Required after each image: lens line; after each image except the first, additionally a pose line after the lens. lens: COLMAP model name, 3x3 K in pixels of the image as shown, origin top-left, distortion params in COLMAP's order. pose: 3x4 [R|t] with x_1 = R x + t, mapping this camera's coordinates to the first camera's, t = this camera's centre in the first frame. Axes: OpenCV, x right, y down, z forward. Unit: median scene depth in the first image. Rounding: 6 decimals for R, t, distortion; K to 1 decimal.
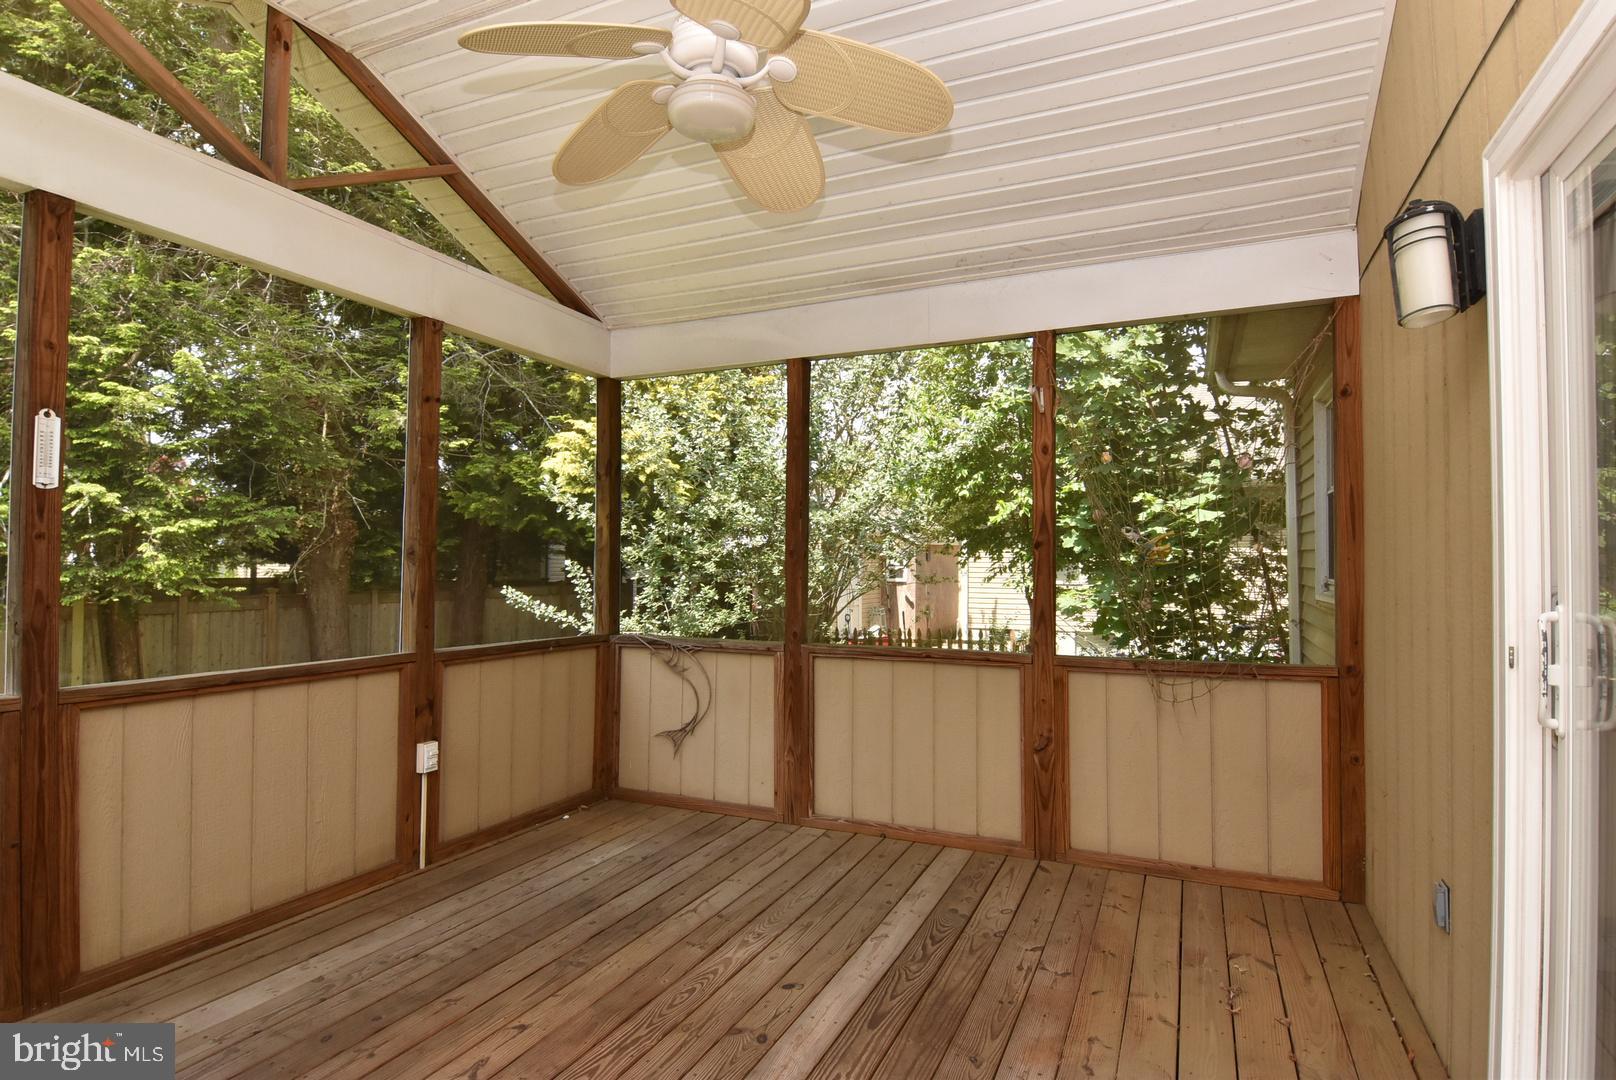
lens RADIAL K [[857.7, 0, 813.8], [0, 857.7, 540.3], [0, 0, 1]] dist [-0.001081, -0.015519]
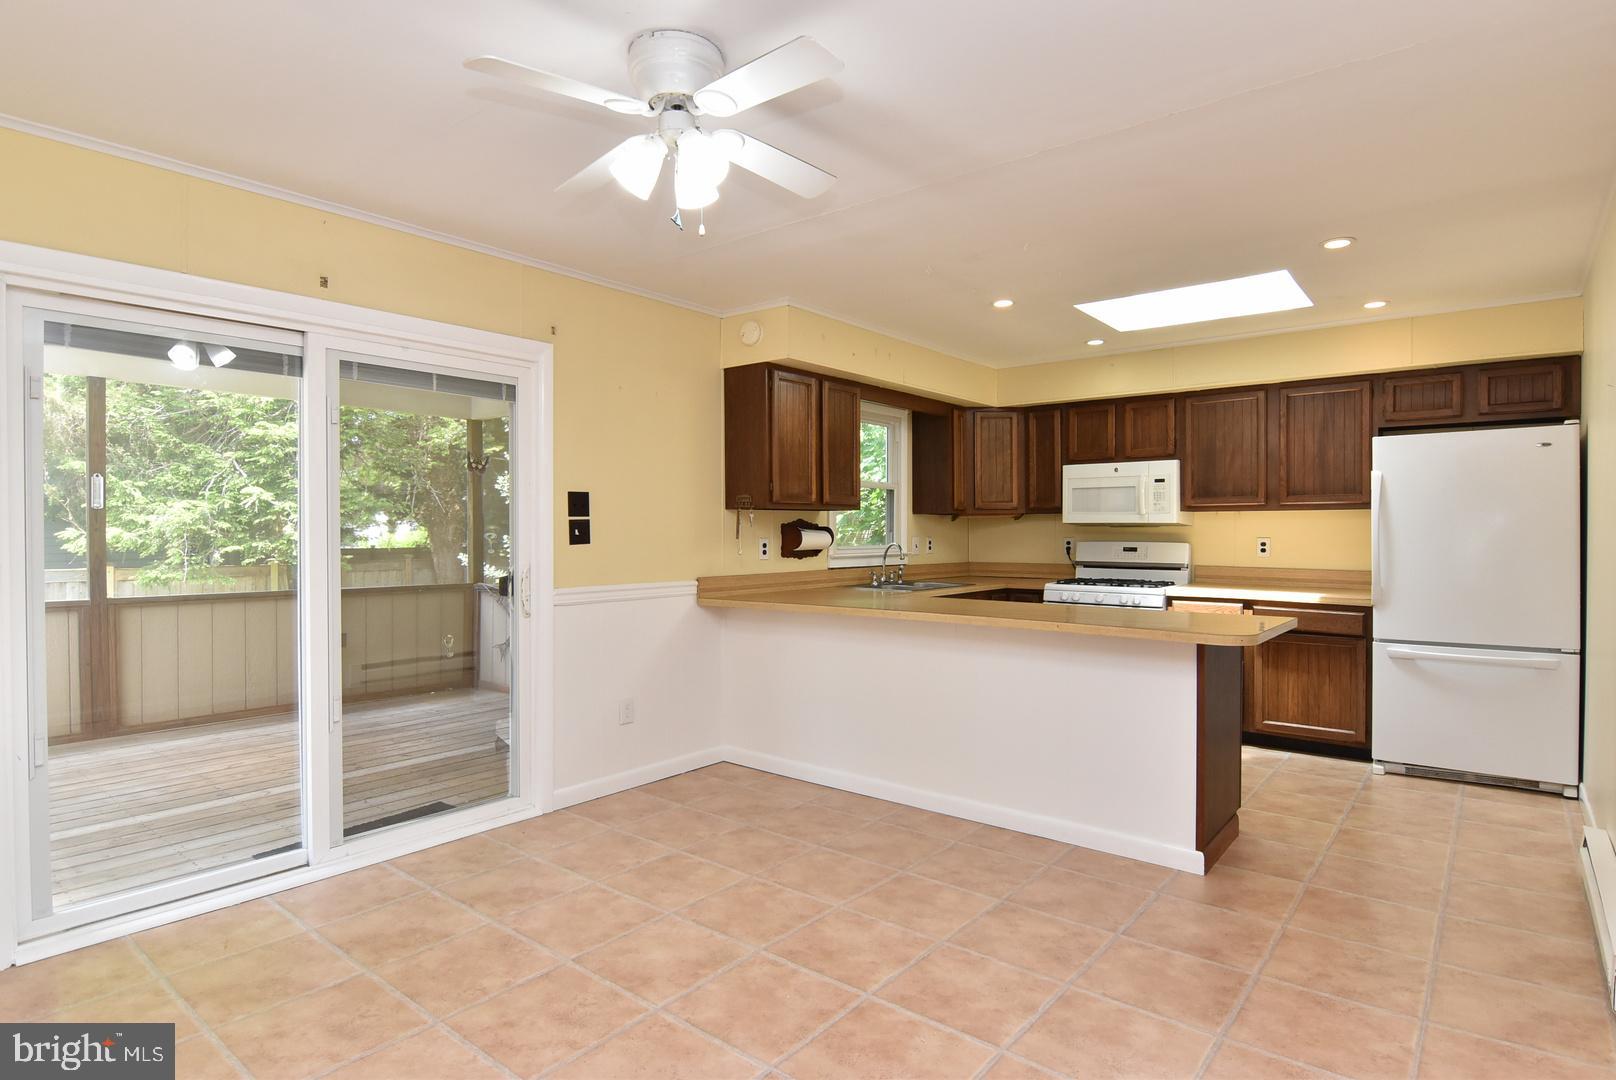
lens RADIAL K [[857.7, 0, 814.9], [0, 857.7, 537.5], [0, 0, 1]] dist [-0.001081, -0.015519]
pose [[0.966271, -0.002887, -0.257510, 1.020106], [0.011463, 0.999428, 0.031810, -0.022744], [0.257271, -0.033689, 0.965752, -0.470382]]
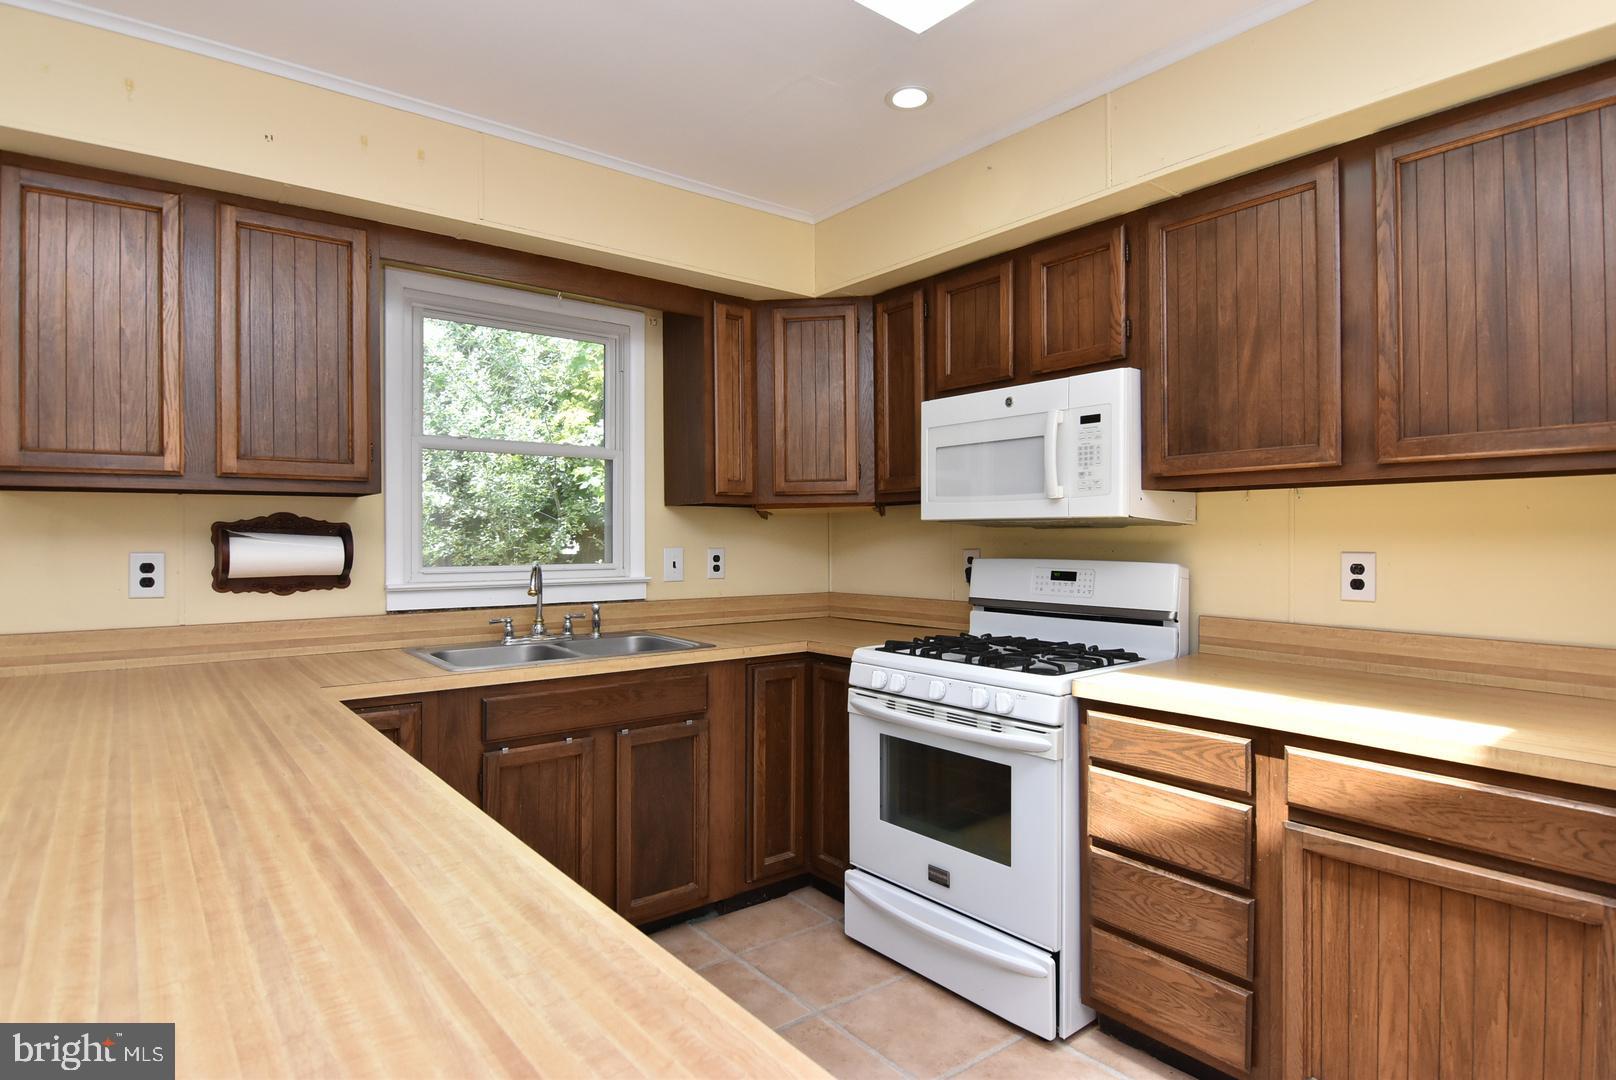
lens RADIAL K [[857.7, 0, 806.3], [0, 857.7, 543.3], [0, 0, 1]] dist [-0.001081, -0.015519]
pose [[0.890161, -0.002220, -0.455640, 1.321936], [0.018490, 0.999340, 0.031253, 0.001677], [0.455270, -0.036245, 0.889615, 0.464929]]
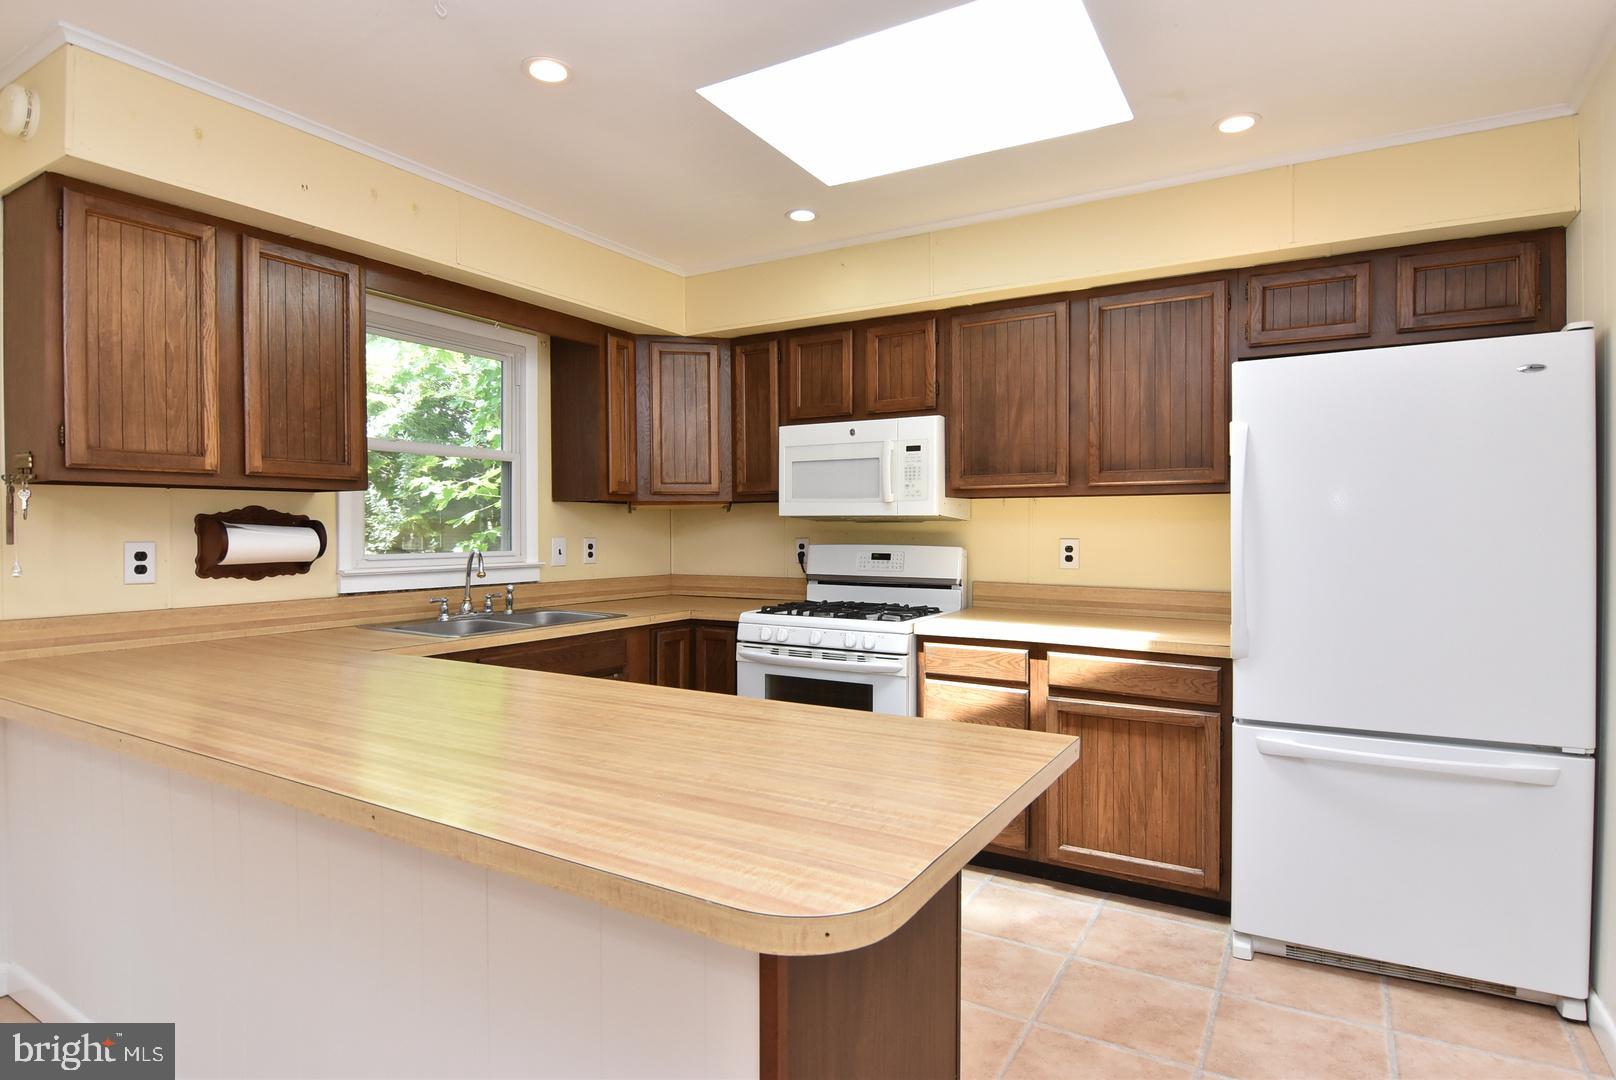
lens RADIAL K [[857.7, 0, 814.2], [0, 857.7, 539.2], [0, 0, 1]] dist [-0.001081, -0.015519]
pose [[0.993990, -0.003382, -0.109423, 1.212474], [0.007804, 0.999169, 0.040011, -0.005979], [0.109197, -0.040624, 0.993190, 0.182963]]
